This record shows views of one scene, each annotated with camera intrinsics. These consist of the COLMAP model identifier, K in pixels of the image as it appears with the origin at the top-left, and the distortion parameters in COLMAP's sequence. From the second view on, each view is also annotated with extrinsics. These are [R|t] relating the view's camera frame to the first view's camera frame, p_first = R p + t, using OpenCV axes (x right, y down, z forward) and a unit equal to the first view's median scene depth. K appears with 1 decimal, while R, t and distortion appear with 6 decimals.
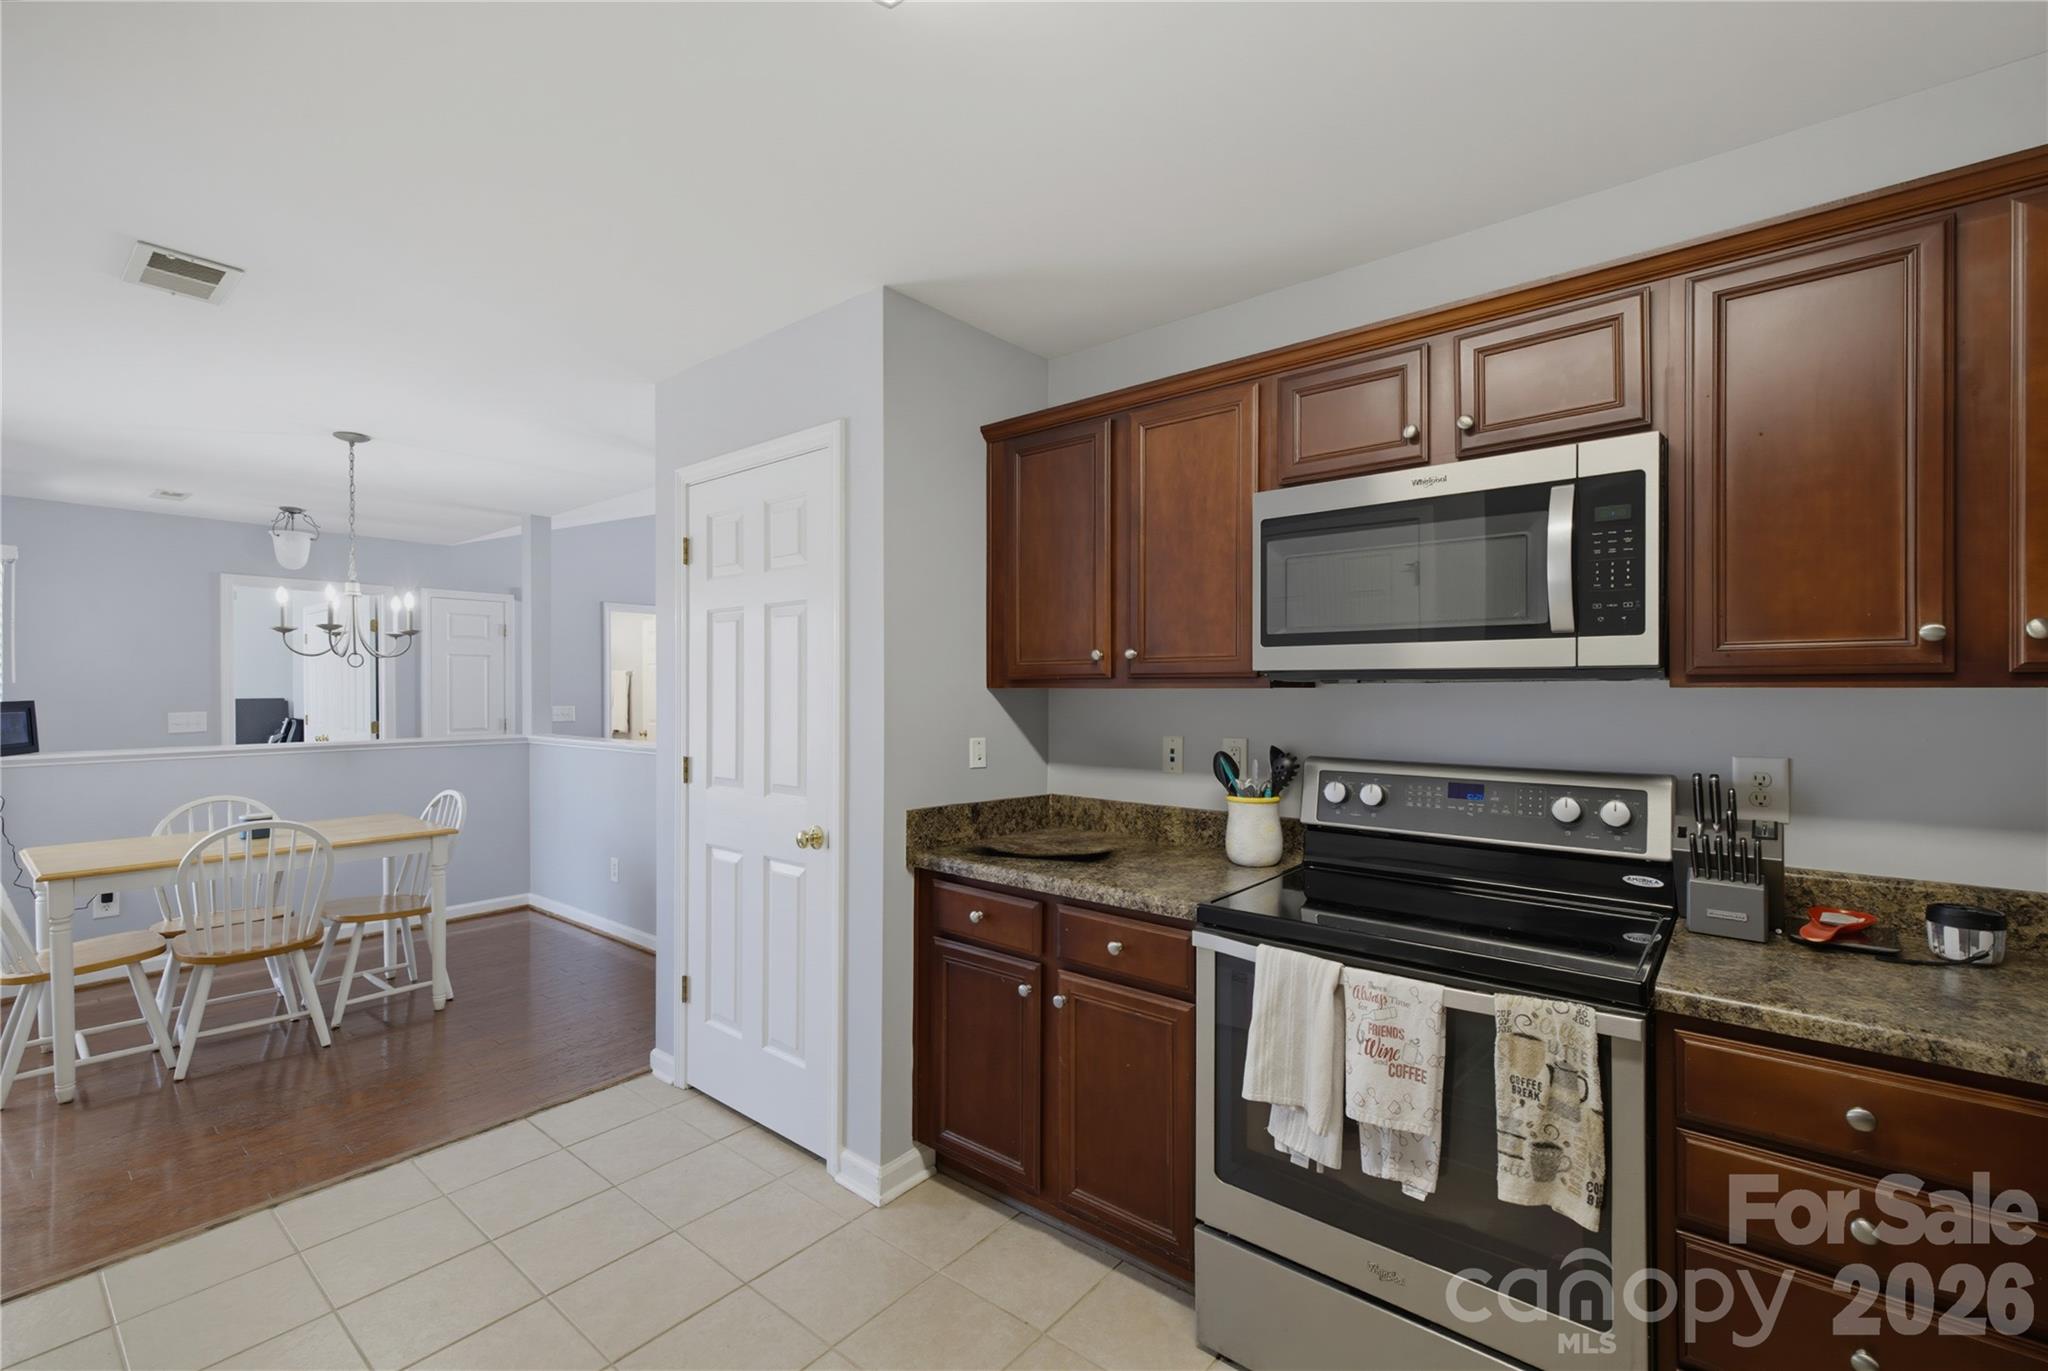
lens RADIAL K [[862.1, 0, 1029.3], [0, 862.1, 701.7], [0, 0, 1]] dist [0.012510, -0.001776]
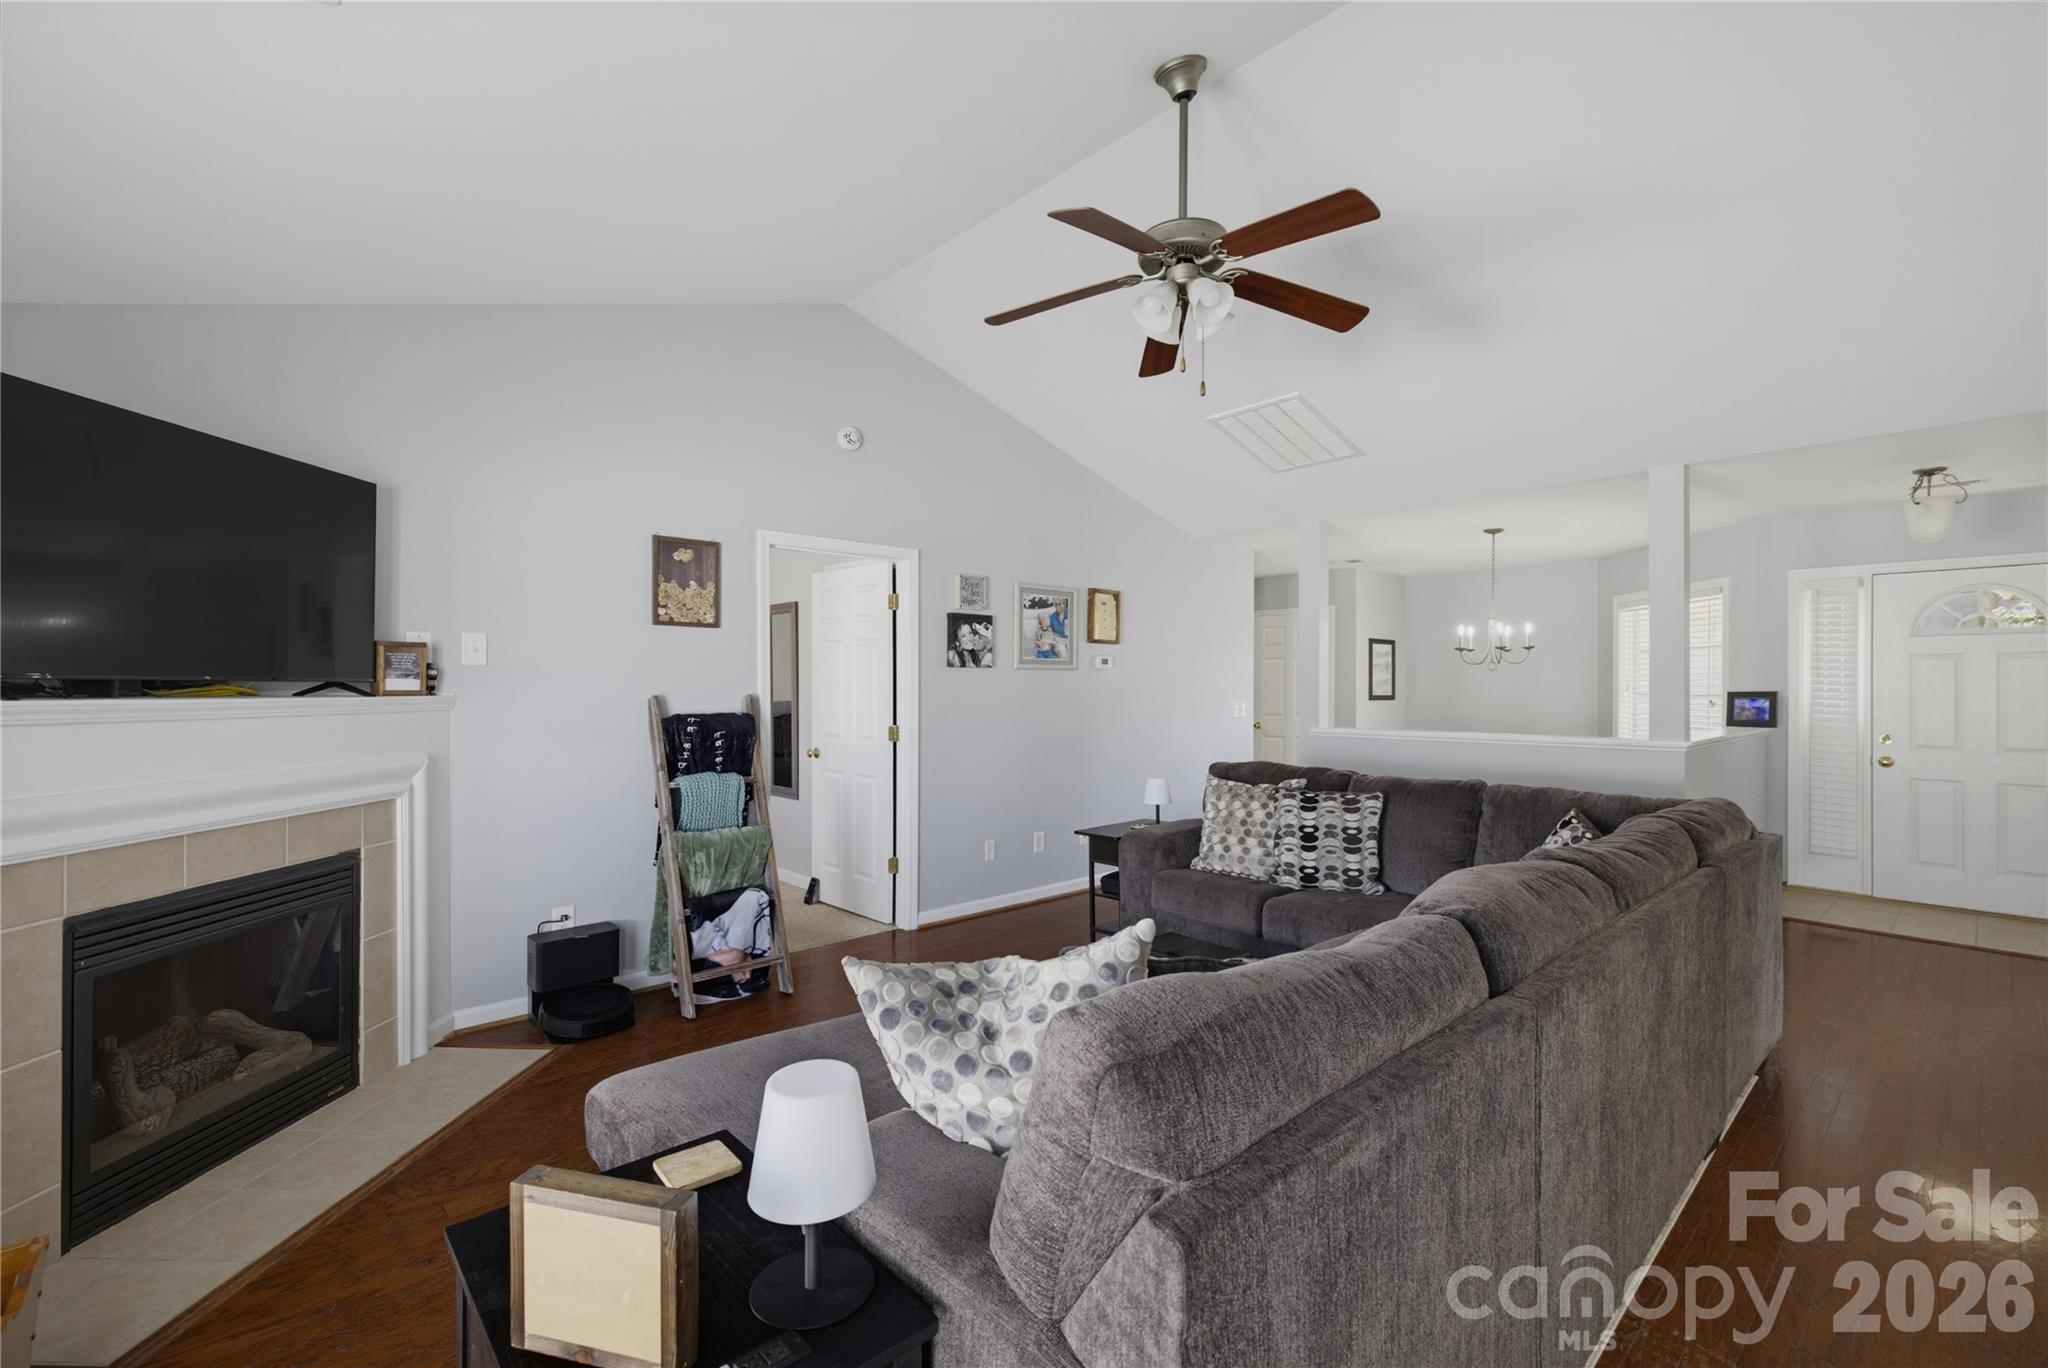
lens RADIAL K [[862.1, 0, 1016.0], [0, 862.1, 690.1], [0, 0, 1]] dist [0.012510, -0.001776]
pose [[-0.988006, -0.001880, 0.154406, -0.181497], [0.001190, 0.999804, 0.019786, -0.044731], [-0.154413, 0.019733, -0.987809, 3.648265]]
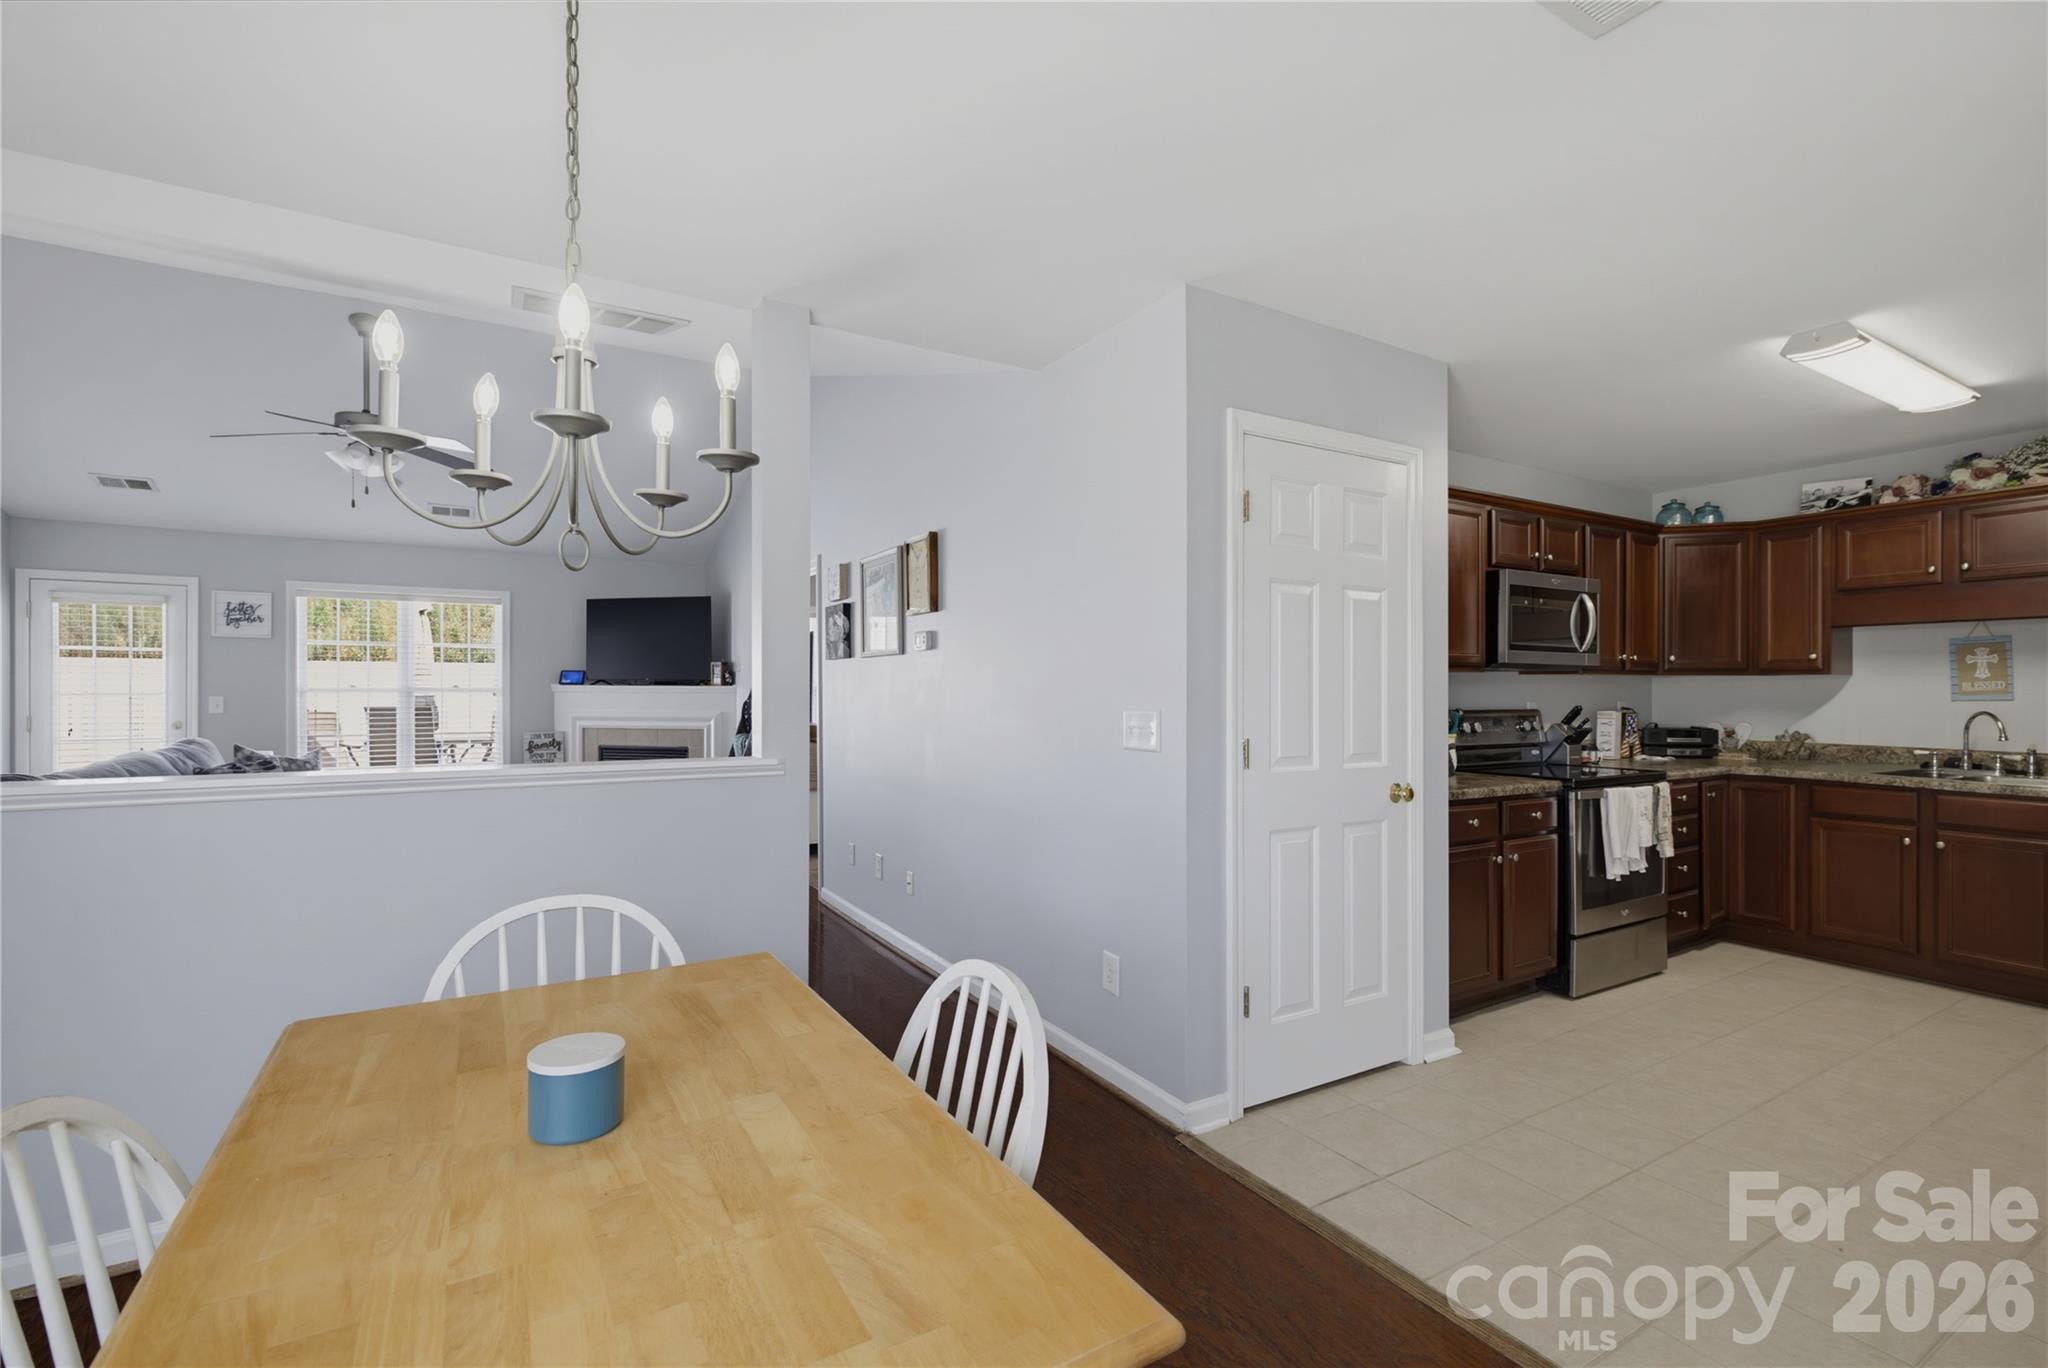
lens RADIAL K [[897.8, 0, 1014.4], [0, 897.8, 688.8], [0, 0, 1]] dist [0.005657, -0.000145]
pose [[0.351782, 0.002991, 0.936077, -1.385070], [0.008465, 0.999944, -0.006376, 0.017747], [-0.936044, 0.010167, 0.351737, 0.925433]]
